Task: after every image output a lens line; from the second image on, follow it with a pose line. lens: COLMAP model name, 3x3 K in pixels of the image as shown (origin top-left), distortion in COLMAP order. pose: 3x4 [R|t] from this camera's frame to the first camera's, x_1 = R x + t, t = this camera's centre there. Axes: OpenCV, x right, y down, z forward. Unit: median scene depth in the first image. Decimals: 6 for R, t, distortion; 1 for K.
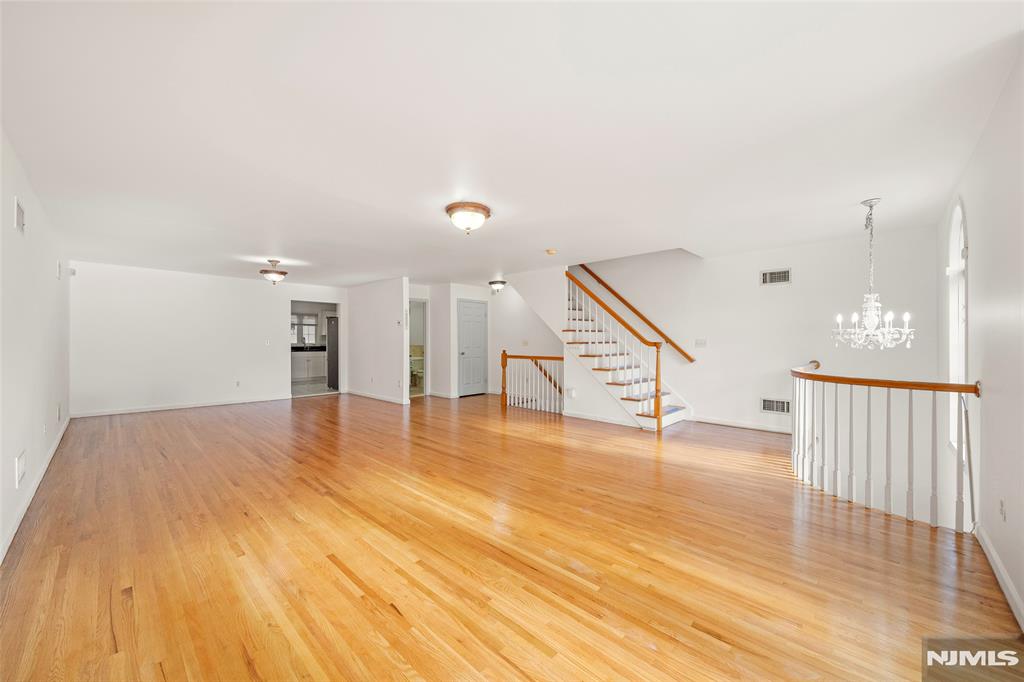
lens RADIAL K [[382.9, 0, 511.8], [0, 382.9, 342.3], [0, 0, 1]] dist [-0.005221, -0.000205]
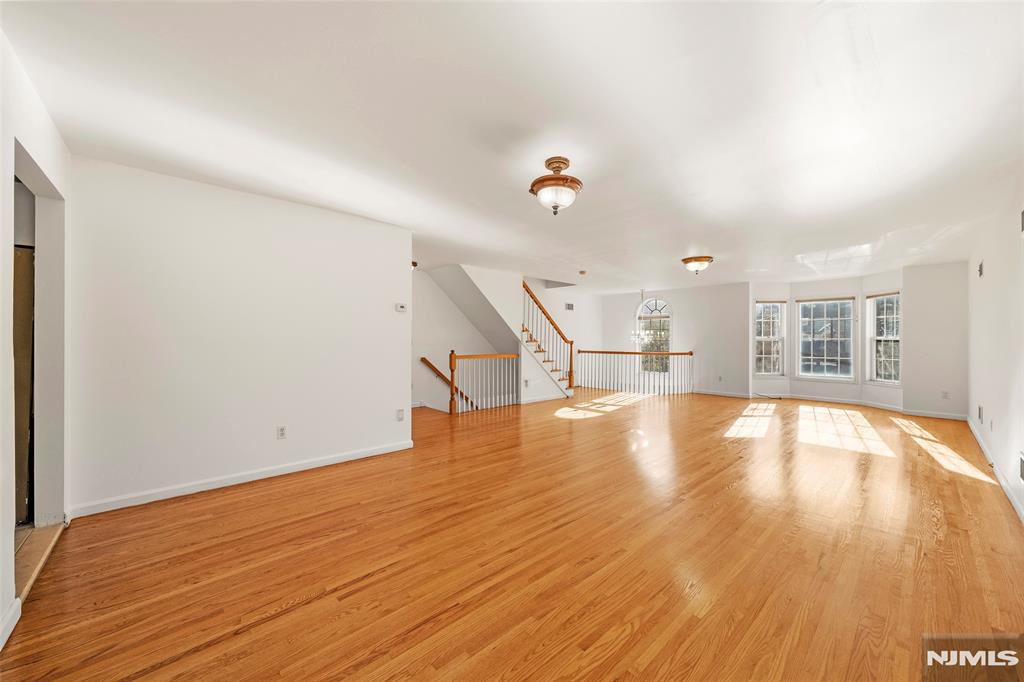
lens RADIAL K [[382.9, 0, 513.3], [0, 382.9, 339.6], [0, 0, 1]] dist [-0.005221, -0.000205]
pose [[0.053760, 0.003619, 0.998547, -1.034525], [-0.001900, 0.999992, -0.003522, 0.000567], [-0.998552, -0.001708, 0.053767, 0.983712]]
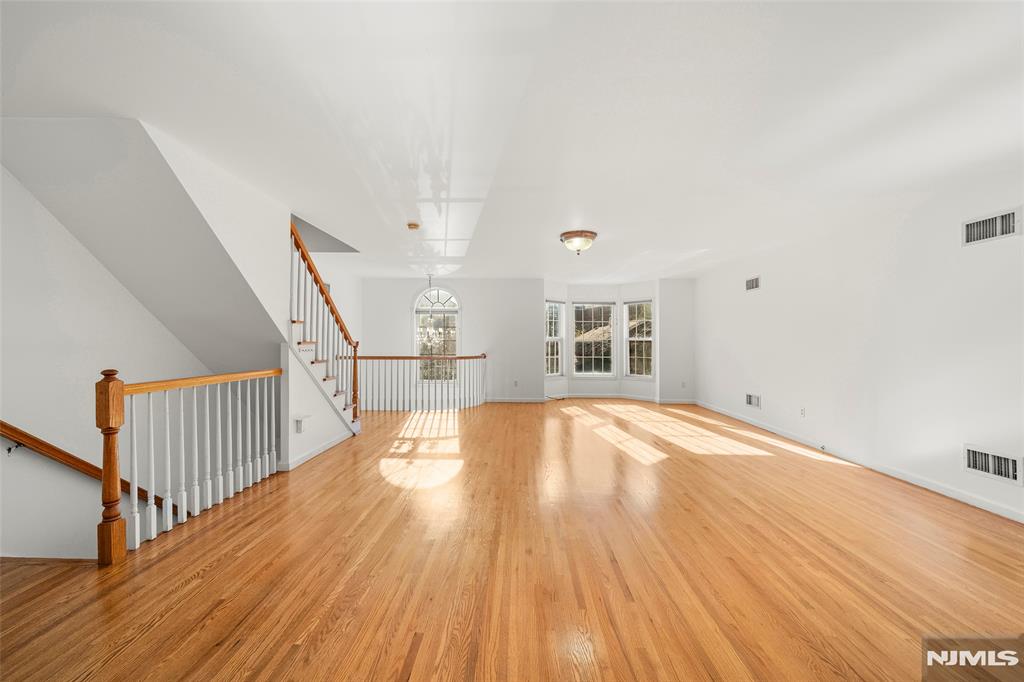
lens RADIAL K [[382.9, 0, 509.8], [0, 382.9, 348.2], [0, 0, 1]] dist [-0.005221, -0.000205]
pose [[-0.680451, -0.013387, 0.732671, -0.505396], [-0.002061, 0.999864, 0.016354, -0.000047], [-0.732791, 0.009618, -0.680386, 1.169608]]
